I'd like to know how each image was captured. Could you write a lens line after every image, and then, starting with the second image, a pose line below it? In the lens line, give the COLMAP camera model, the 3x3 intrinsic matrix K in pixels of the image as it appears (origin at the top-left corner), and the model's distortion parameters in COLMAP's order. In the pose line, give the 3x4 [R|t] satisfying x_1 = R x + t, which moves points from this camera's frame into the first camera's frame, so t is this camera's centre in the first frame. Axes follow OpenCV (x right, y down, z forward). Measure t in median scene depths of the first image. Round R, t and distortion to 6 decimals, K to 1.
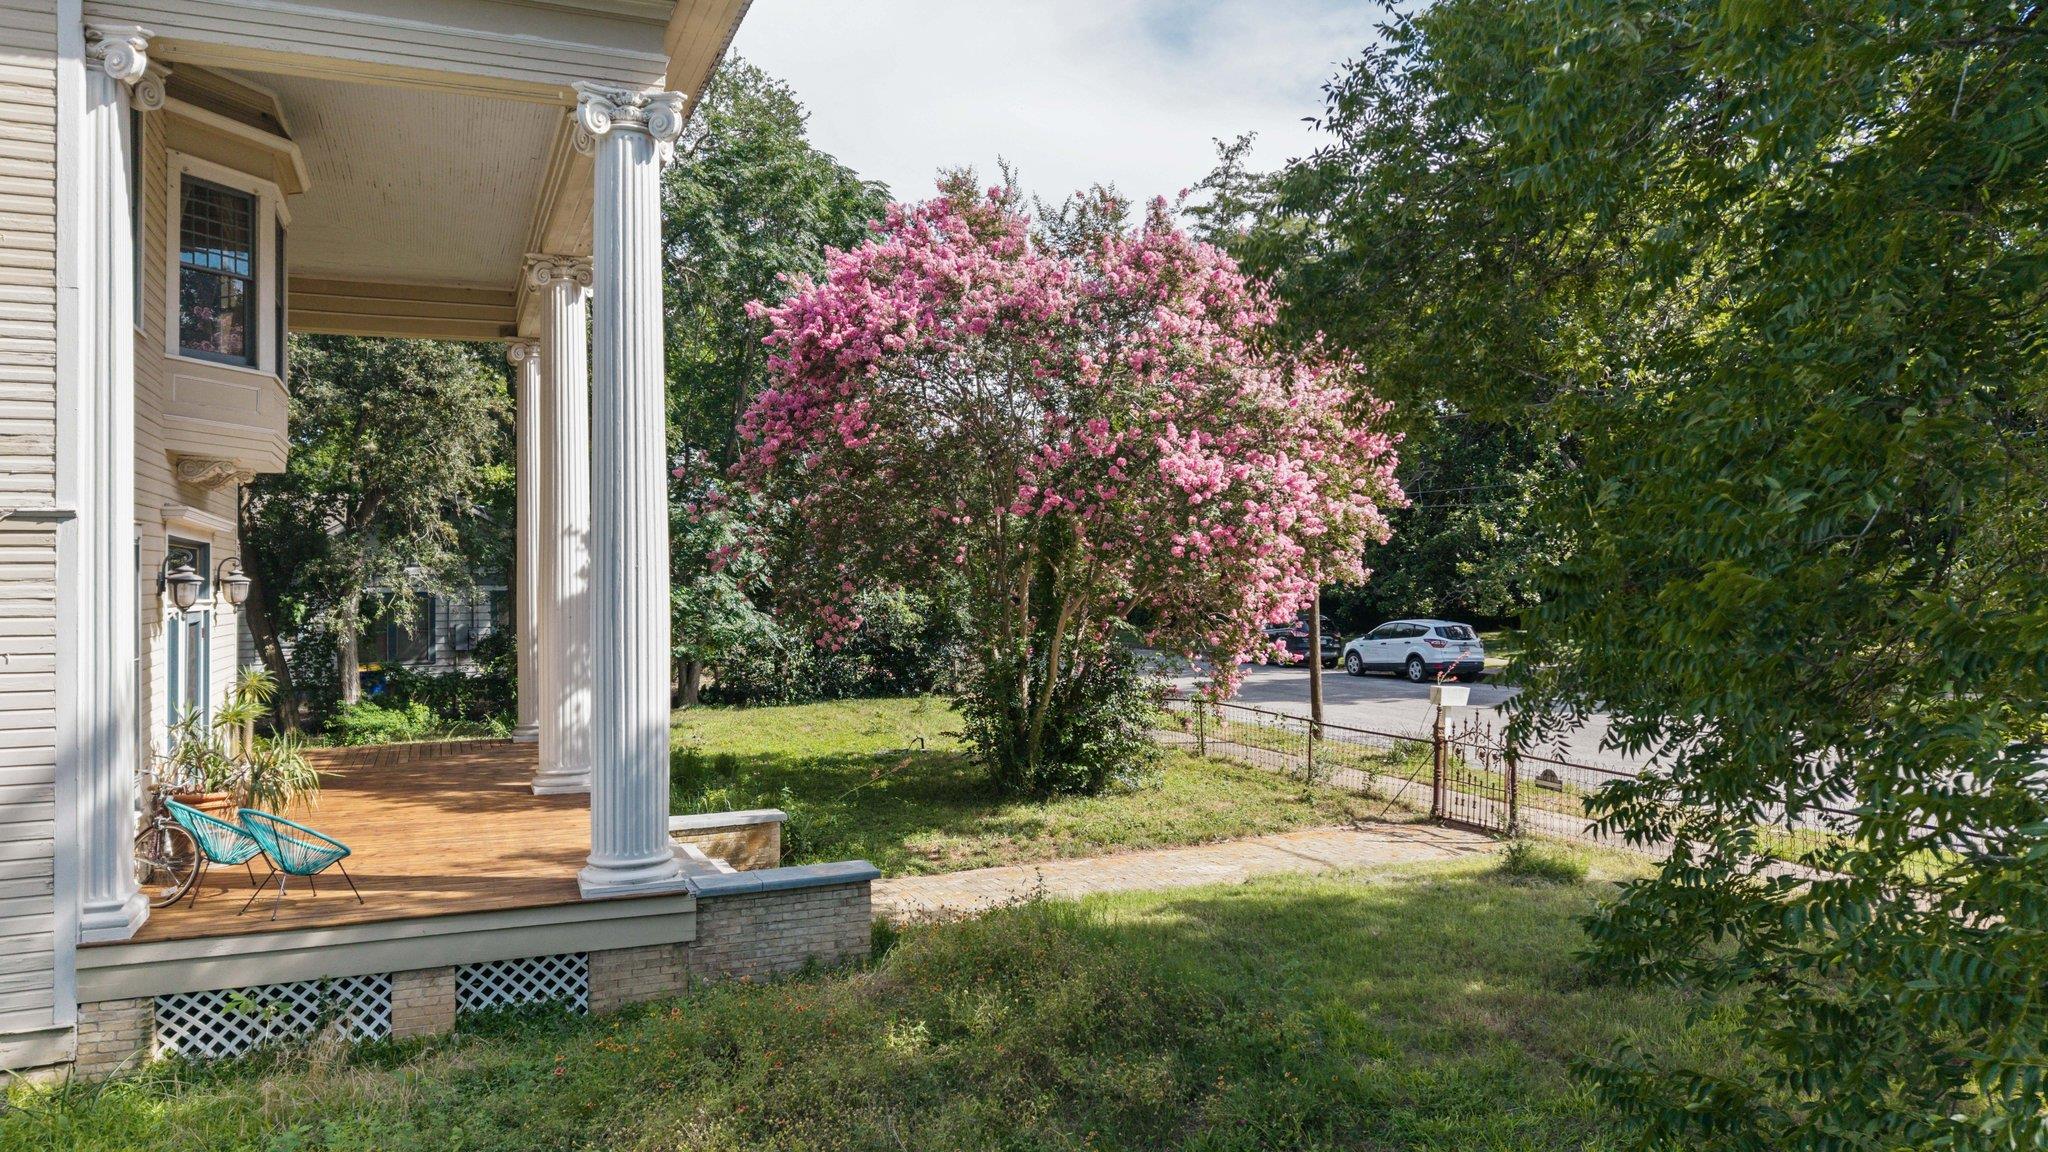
lens RADIAL K [[1282.6, 0, 1024.0], [0, 1282.6, 576.0], [0, 0, 1]] dist [0.057806, -0.090266]
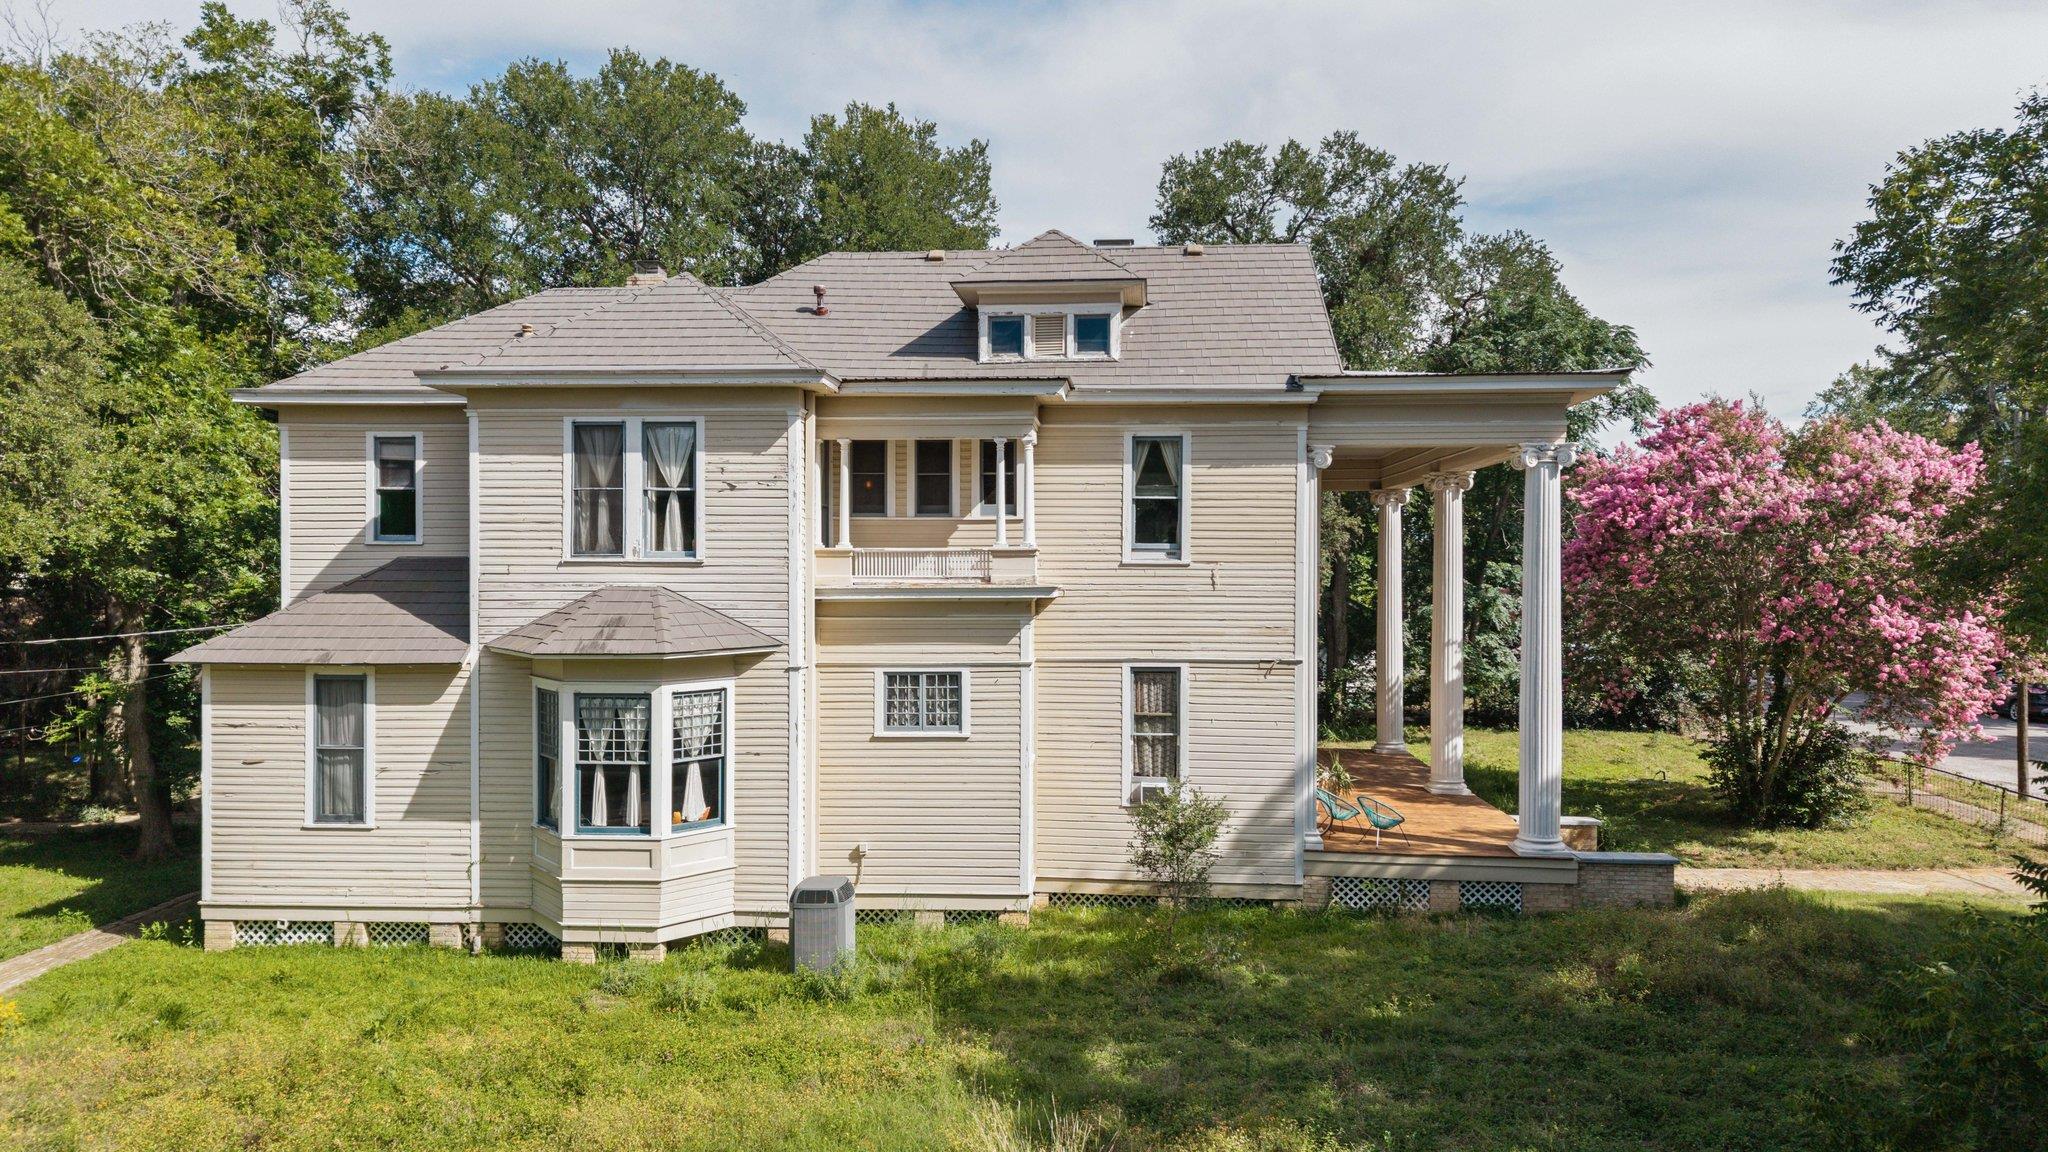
lens RADIAL K [[1376.6, 0, 1024.0], [0, 1376.6, 576.0], [0, 0, 1]] dist [0.063226, -0.080021]
pose [[0.898084, 0.021150, -0.439314, -0.067491], [-0.010408, 0.999585, 0.026846, -0.162482], [0.439700, -0.019538, 0.897932, -0.878323]]
